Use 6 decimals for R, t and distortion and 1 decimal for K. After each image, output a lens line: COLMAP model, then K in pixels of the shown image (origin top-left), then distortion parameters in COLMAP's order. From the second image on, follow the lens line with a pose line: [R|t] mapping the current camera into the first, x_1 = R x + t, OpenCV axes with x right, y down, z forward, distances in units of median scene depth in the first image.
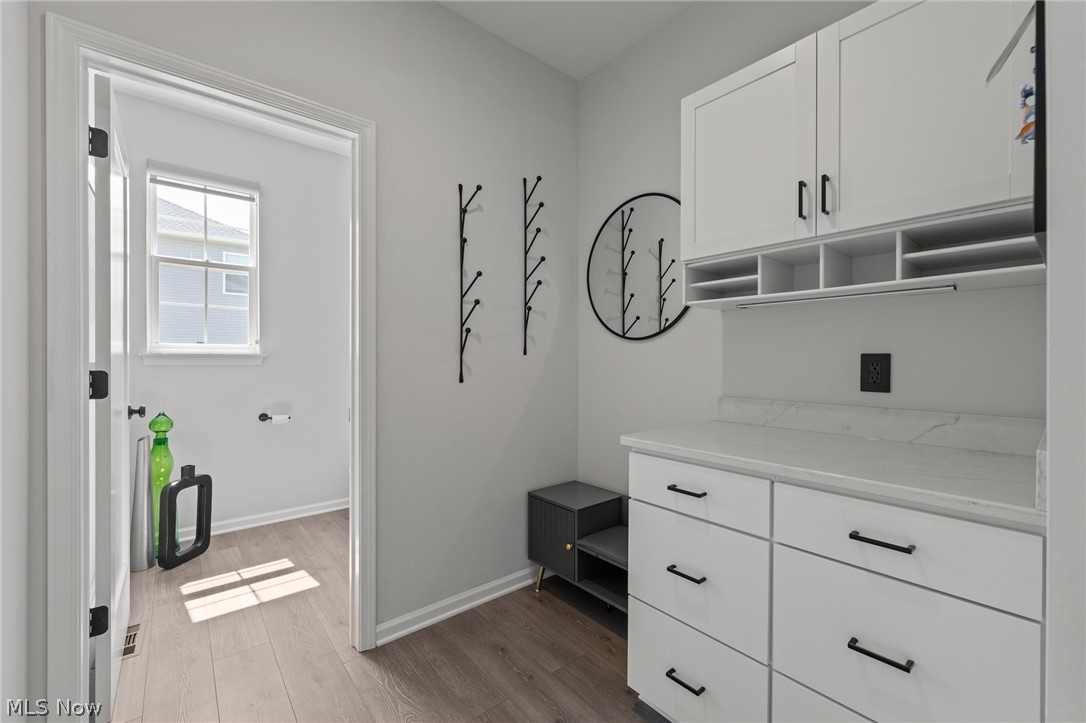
lens RADIAL K [[455.6, 0, 548.4], [0, 455.6, 359.6], [0, 0, 1]] dist [-0.002307, -0.000295]
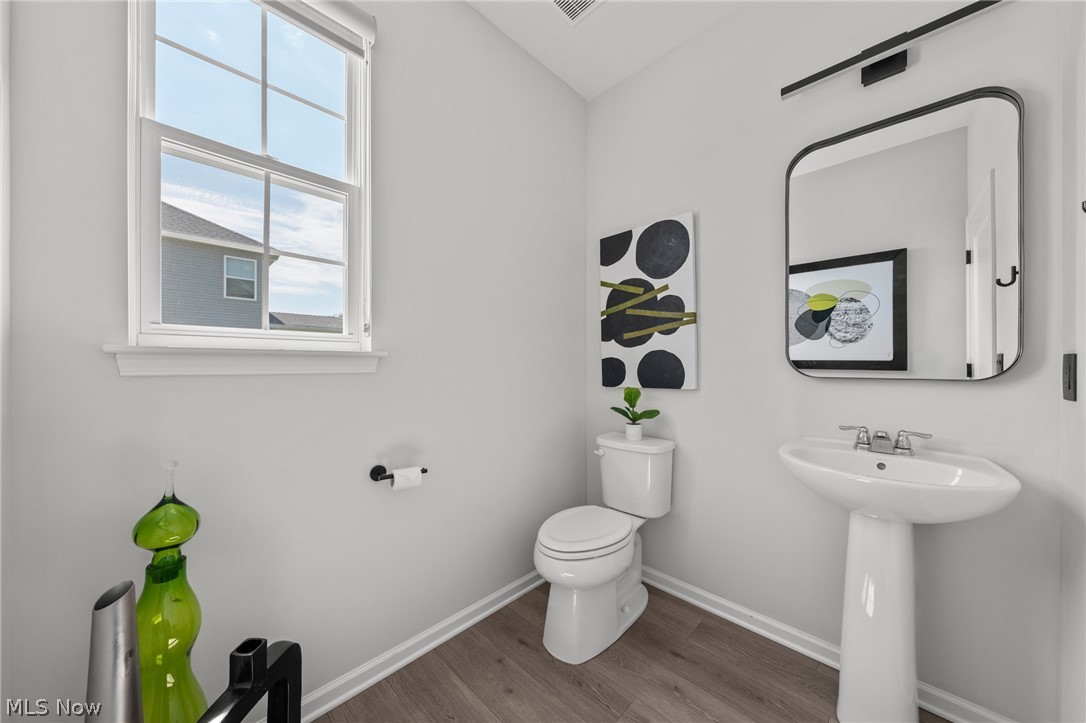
lens RADIAL K [[370.0, 0, 537.5], [0, 370.0, 364.3], [0, 0, 1]] dist [-0.008788, 0.000440]
pose [[0.994711, -0.001084, 0.102704, -0.517030], [0.001328, 0.999996, -0.002308, 0.003148], [-0.102701, 0.002433, 0.994709, 0.595821]]
